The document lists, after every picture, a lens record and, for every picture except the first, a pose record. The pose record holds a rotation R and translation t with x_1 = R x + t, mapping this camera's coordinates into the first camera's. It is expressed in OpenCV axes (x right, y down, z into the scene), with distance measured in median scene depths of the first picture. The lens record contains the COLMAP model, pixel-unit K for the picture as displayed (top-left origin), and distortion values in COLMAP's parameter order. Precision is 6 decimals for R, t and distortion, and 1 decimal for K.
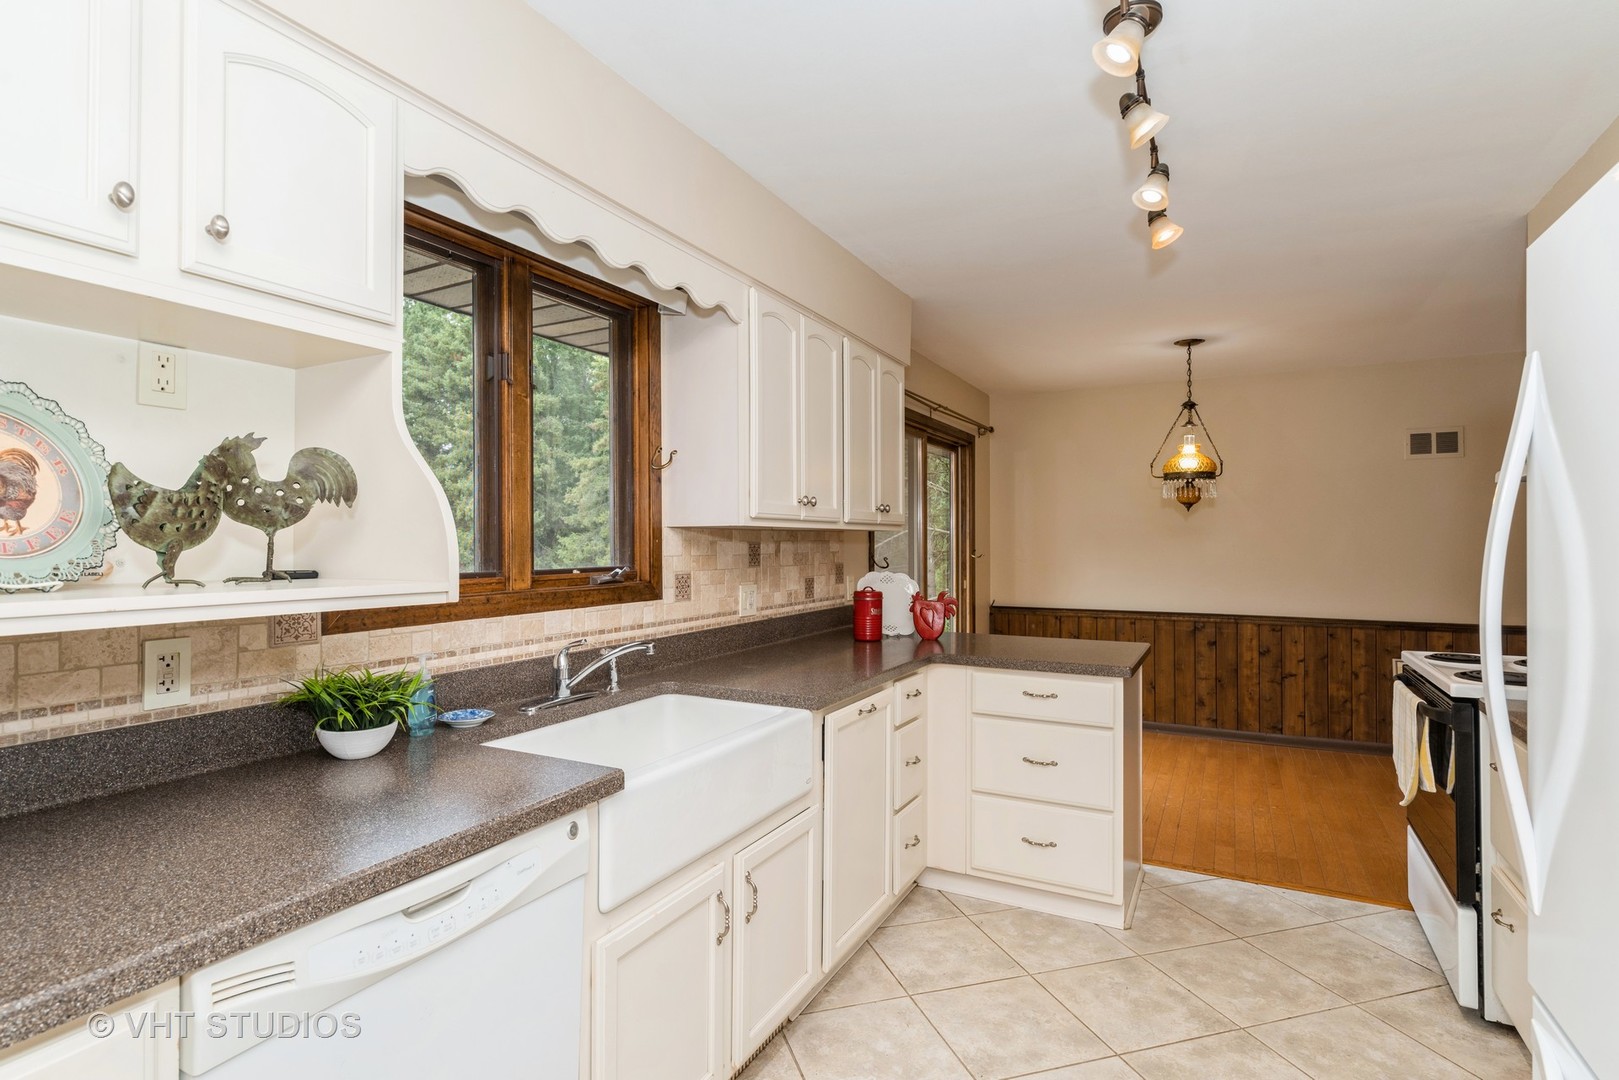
lens RADIAL K [[805.1, 0, 809.5], [0, 805.1, 540.0], [0, 0, 1]] dist [0.005469, 0.000696]
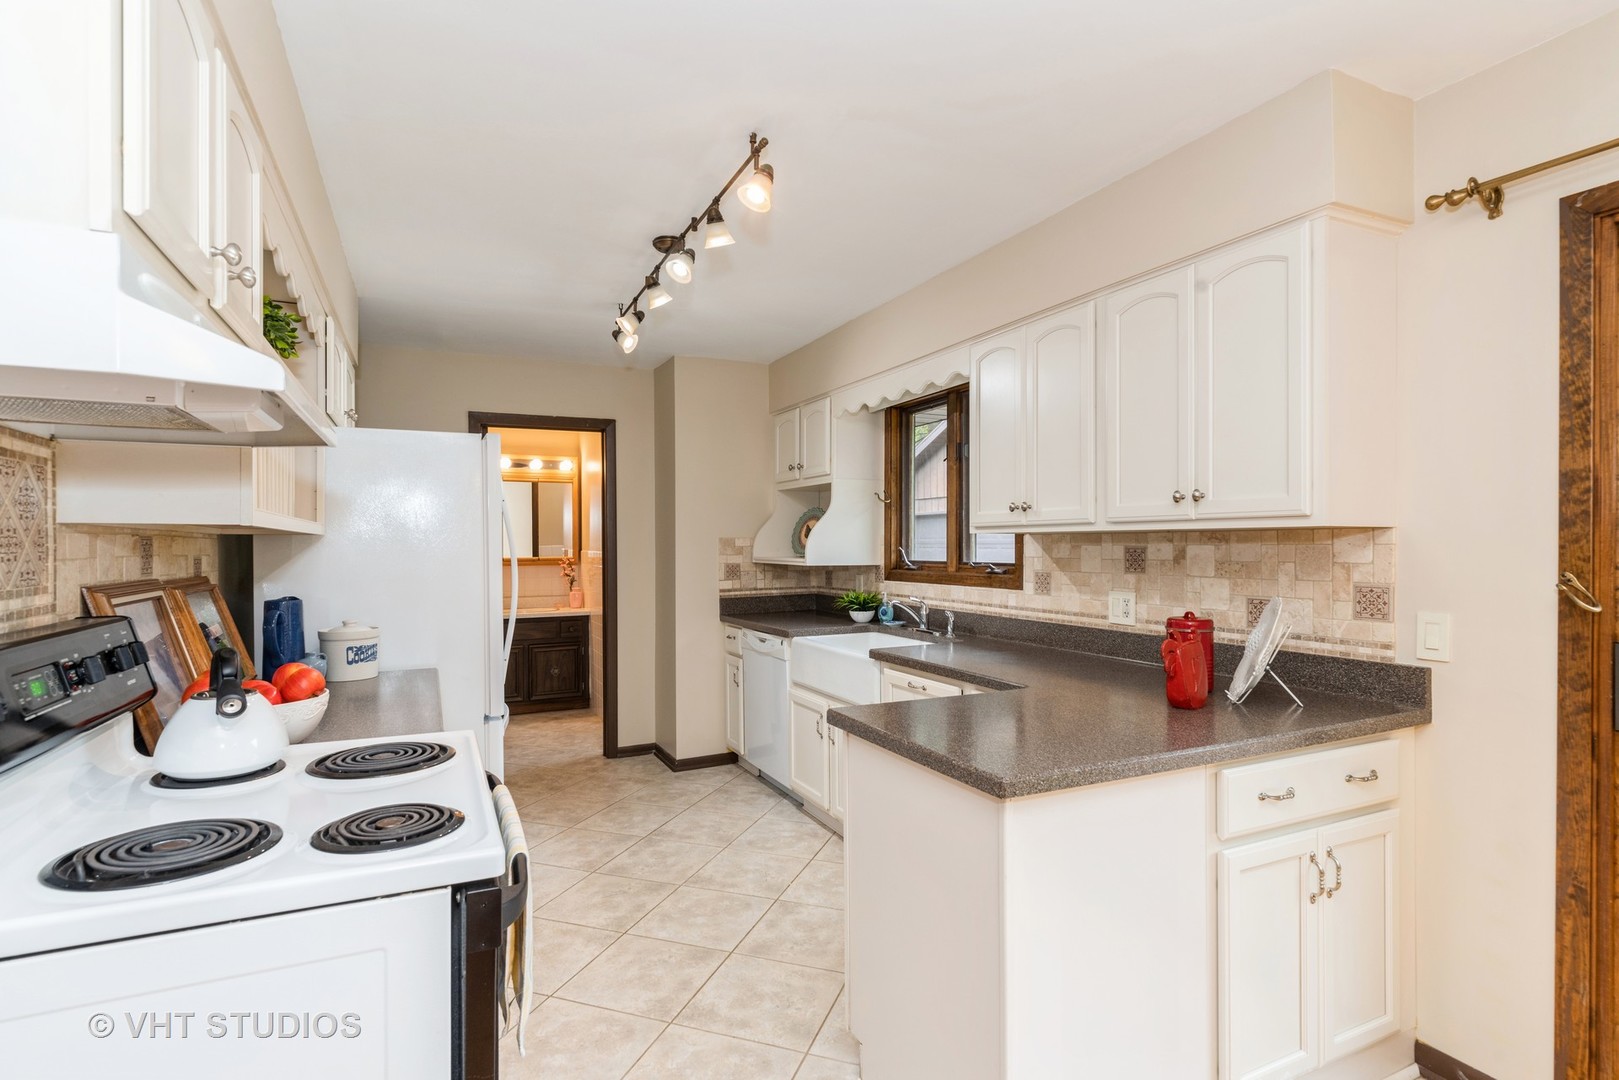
lens RADIAL K [[805.1, 0, 809.5], [0, 805.1, 540.0], [0, 0, 1]] dist [0.005469, 0.000696]
pose [[-0.598984, 0.001166, -0.800760, 1.017043], [0.009235, 0.999942, -0.005452, -0.003602], [0.800708, -0.010661, -0.598961, 1.432446]]
